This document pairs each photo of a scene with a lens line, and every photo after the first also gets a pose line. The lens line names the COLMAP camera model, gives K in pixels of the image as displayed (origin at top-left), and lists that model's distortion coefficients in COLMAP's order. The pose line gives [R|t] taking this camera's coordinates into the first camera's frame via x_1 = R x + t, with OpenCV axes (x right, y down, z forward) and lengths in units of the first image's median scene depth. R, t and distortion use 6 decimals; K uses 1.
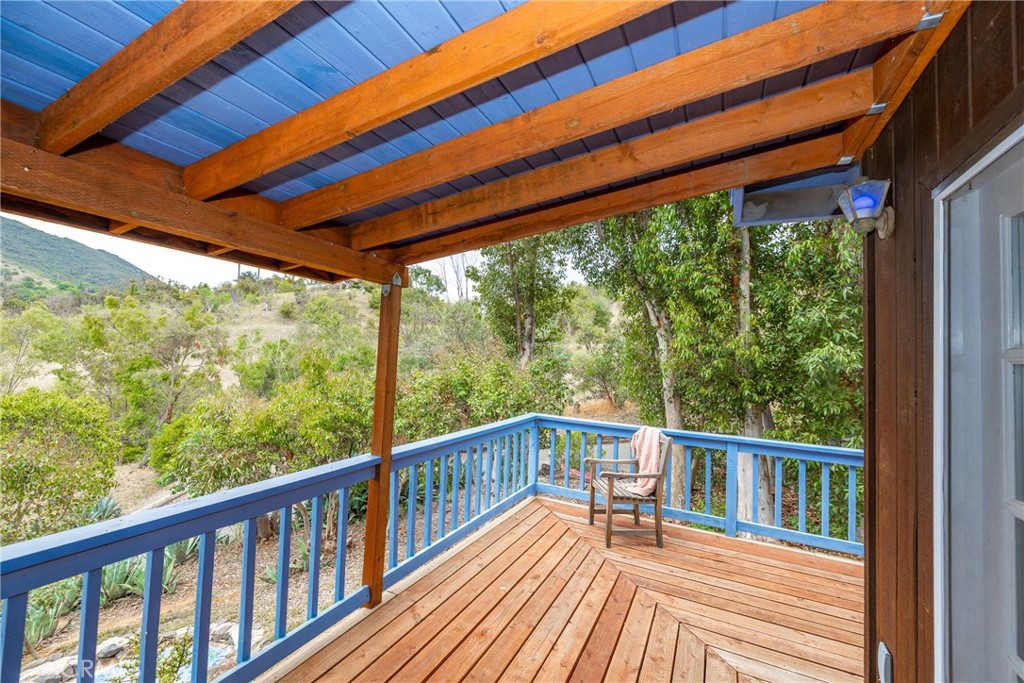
lens RADIAL K [[436.0, 0, 517.0], [0, 436.0, 338.6], [0, 0, 1]] dist [-0.001519, 0.000525]
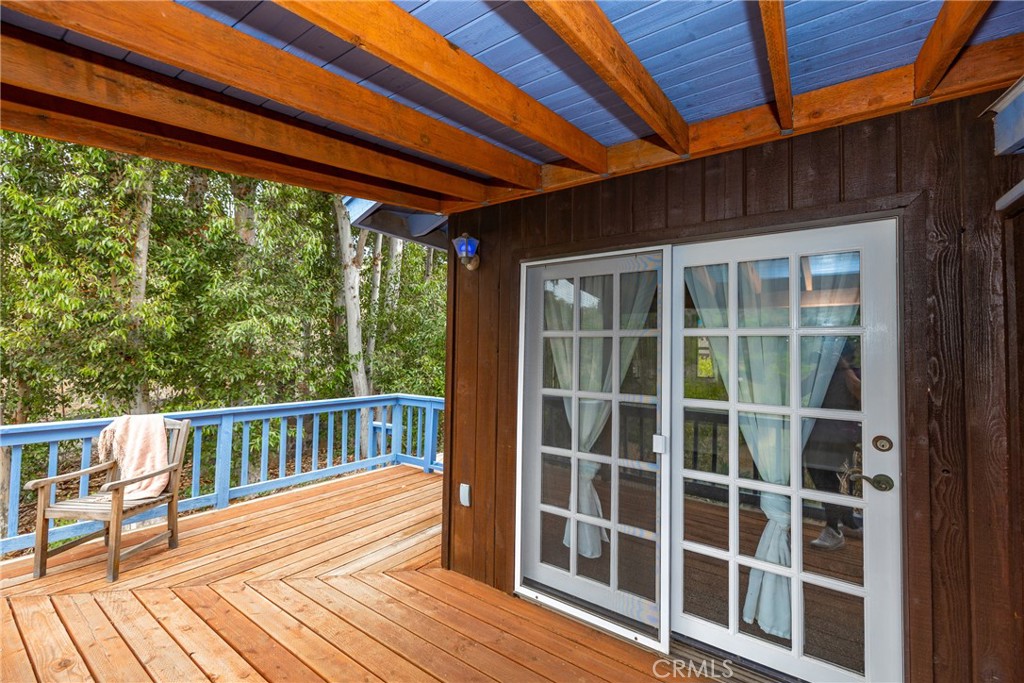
lens RADIAL K [[436.0, 0, 518.5], [0, 436.0, 344.9], [0, 0, 1]] dist [-0.001519, 0.000525]
pose [[0.145581, -0.028223, 0.988944, -0.421656], [-0.056452, 0.997727, 0.036784, 0.005358], [-0.987735, -0.061183, 0.143657, 0.225265]]
